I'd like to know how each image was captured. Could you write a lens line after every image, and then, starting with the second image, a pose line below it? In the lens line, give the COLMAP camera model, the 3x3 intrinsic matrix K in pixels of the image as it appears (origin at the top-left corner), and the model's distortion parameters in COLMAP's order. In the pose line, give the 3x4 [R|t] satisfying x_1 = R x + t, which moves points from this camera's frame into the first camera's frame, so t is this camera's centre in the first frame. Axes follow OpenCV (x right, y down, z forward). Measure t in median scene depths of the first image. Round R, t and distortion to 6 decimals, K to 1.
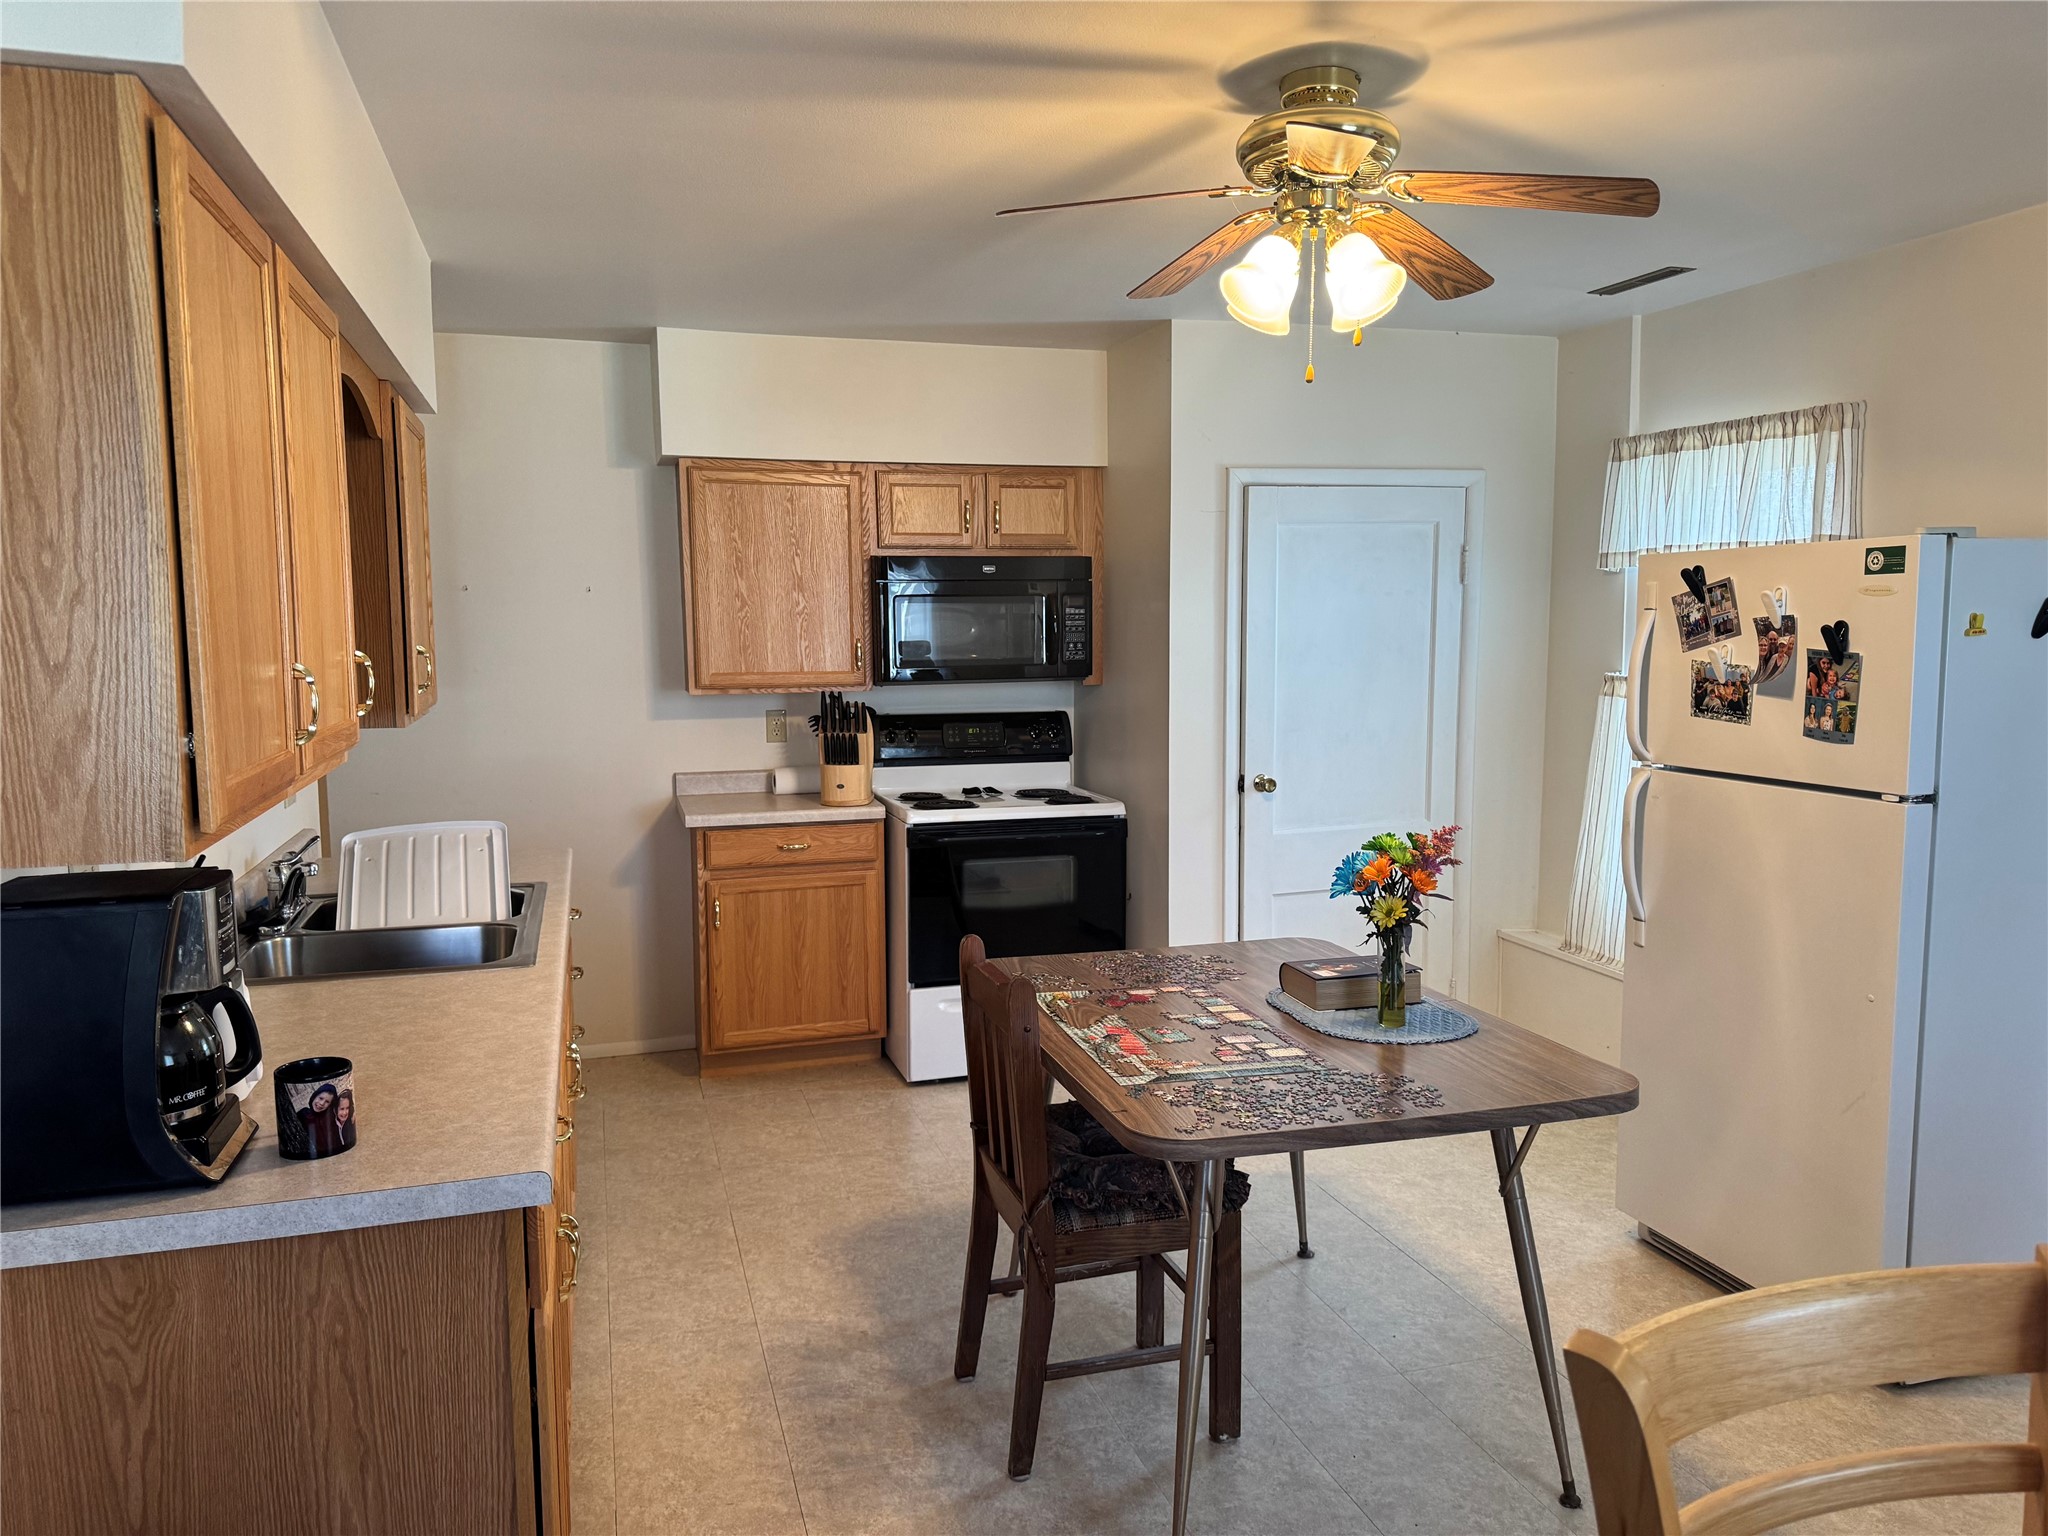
lens RADIAL K [[1444.5, 0, 1029.2], [0, 1444.5, 768.5], [0, 0, 1]] dist [0.007277, -0.004728]
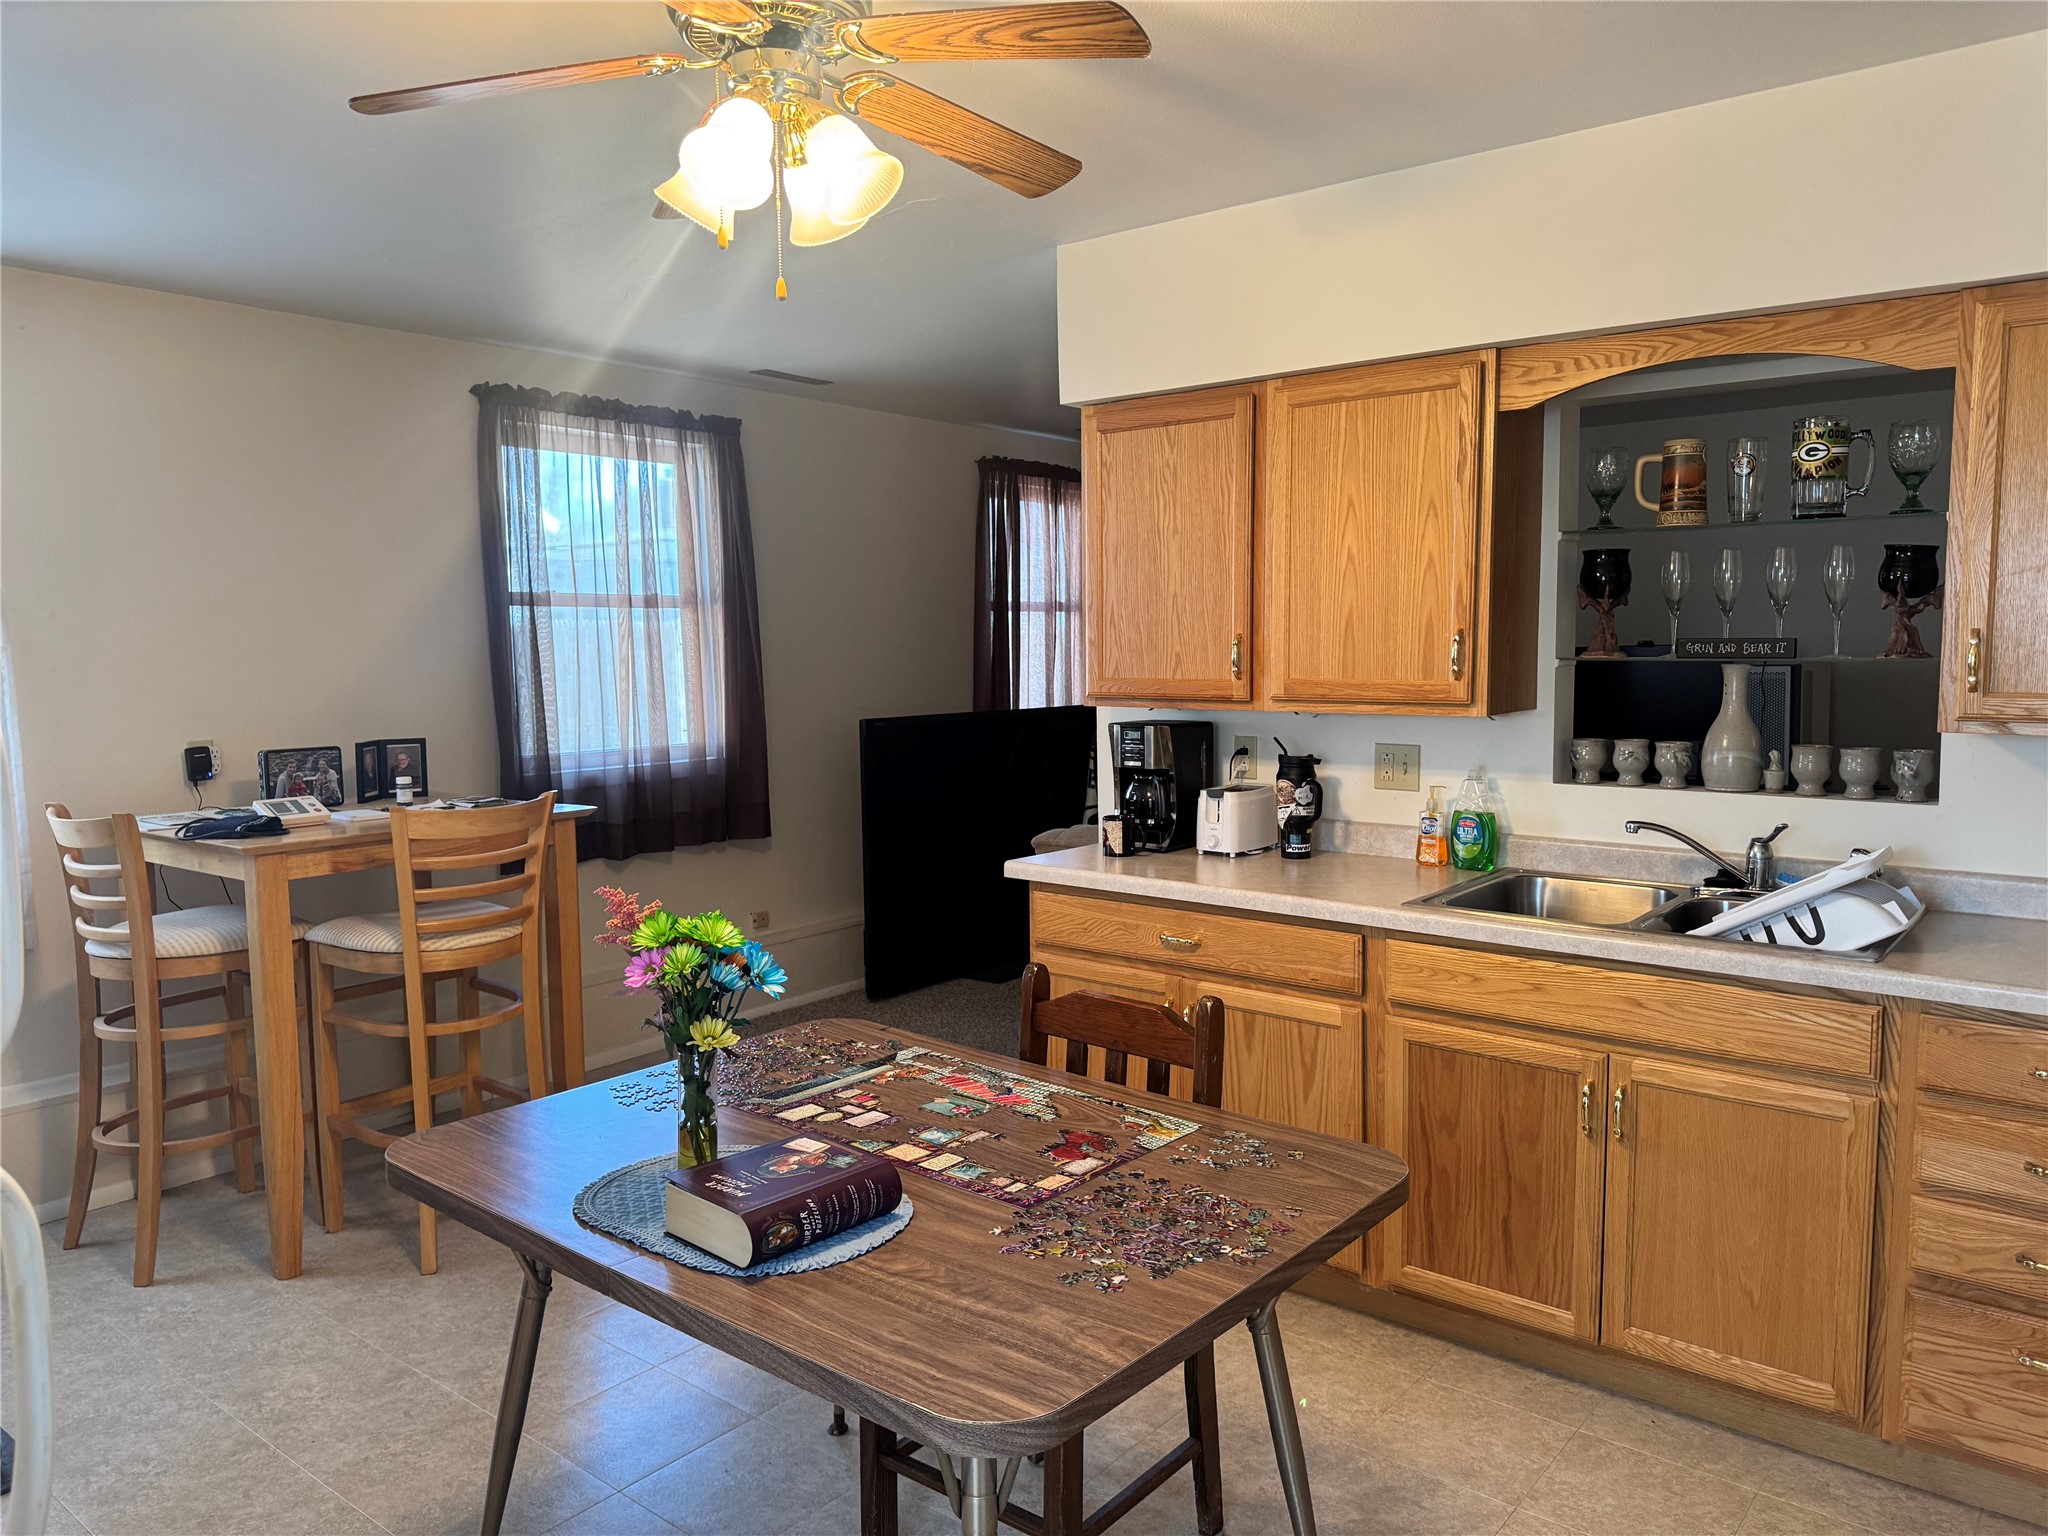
lens RADIAL K [[1444.5, 0, 1032.7], [0, 1444.5, 759.6], [0, 0, 1]] dist [0.007277, -0.004728]
pose [[-0.826020, 0.066155, -0.559746, 0.519285], [-0.046957, 0.981559, 0.185302, -0.169994], [0.561682, 0.179347, -0.807681, 1.697960]]
